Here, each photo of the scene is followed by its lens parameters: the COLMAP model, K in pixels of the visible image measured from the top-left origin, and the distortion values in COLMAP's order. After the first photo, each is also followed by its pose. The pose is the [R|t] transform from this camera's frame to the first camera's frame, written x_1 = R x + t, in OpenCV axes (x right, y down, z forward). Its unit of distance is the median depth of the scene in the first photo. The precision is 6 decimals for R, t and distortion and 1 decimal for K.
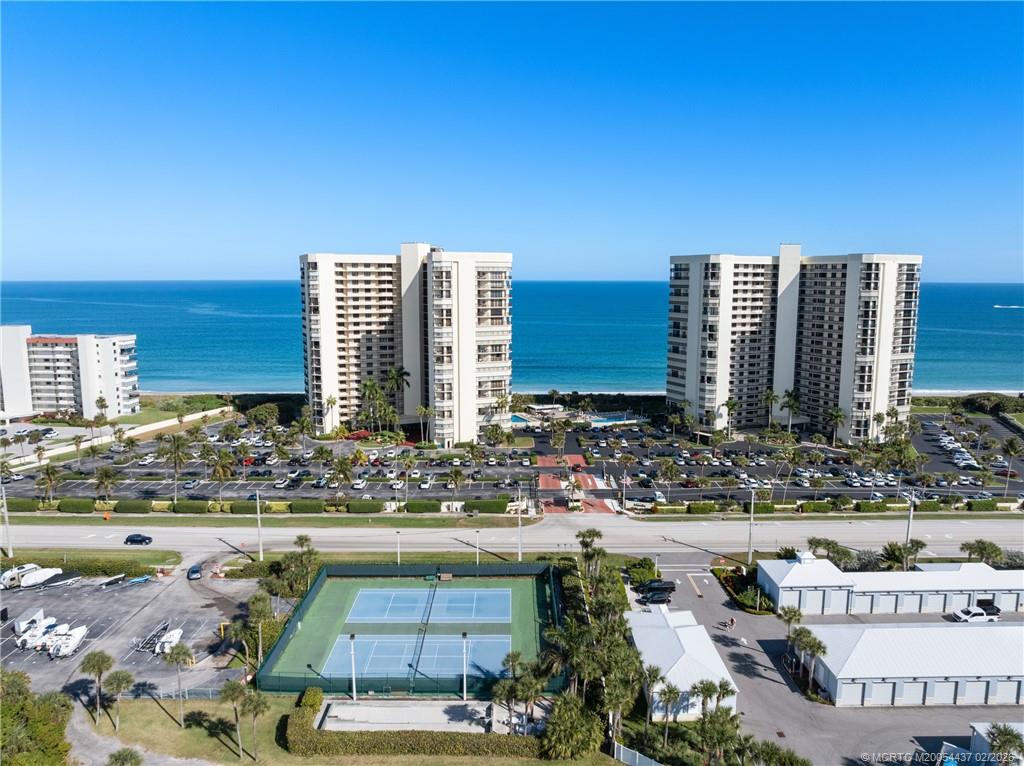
lens RADIAL K [[702.6, 0, 516.7], [0, 702.6, 384.6], [0, 0, 1]] dist [-0.037650, 0.015233]
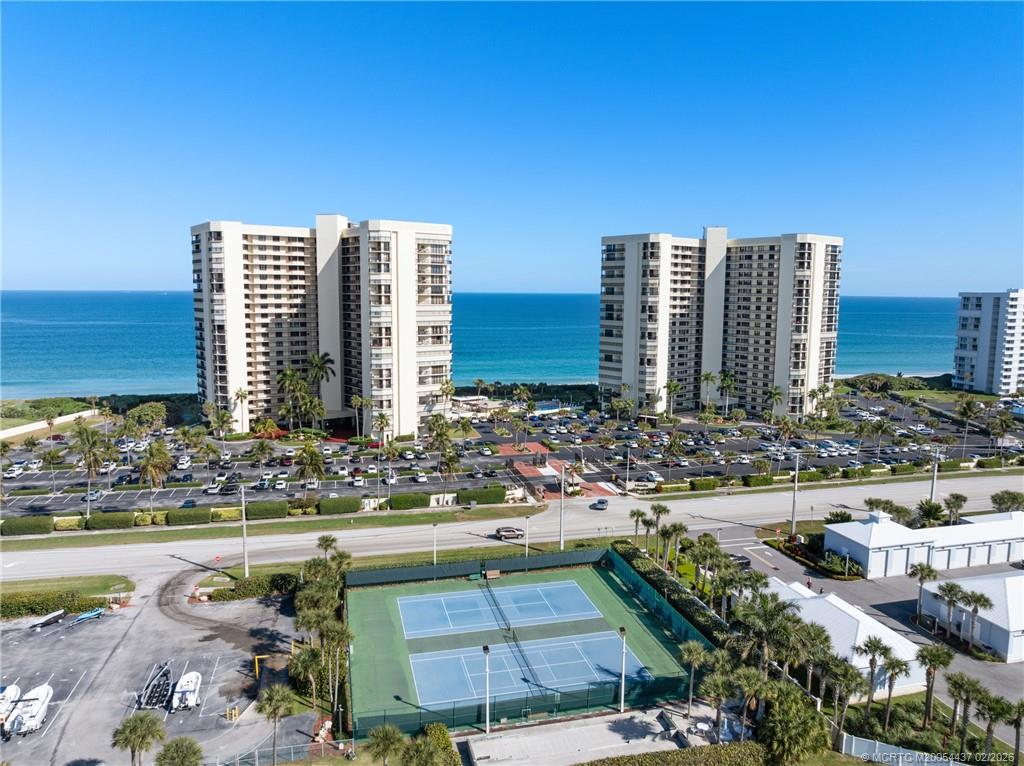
lens RADIAL K [[702.6, 0, 512.1], [0, 702.6, 389.3], [0, 0, 1]] dist [-0.037650, 0.015233]
pose [[0.971344, -0.027344, 0.236098, -0.165485], [0.029701, 0.999538, -0.006433, 0.036673], [-0.235813, 0.013261, 0.971708, 0.109326]]
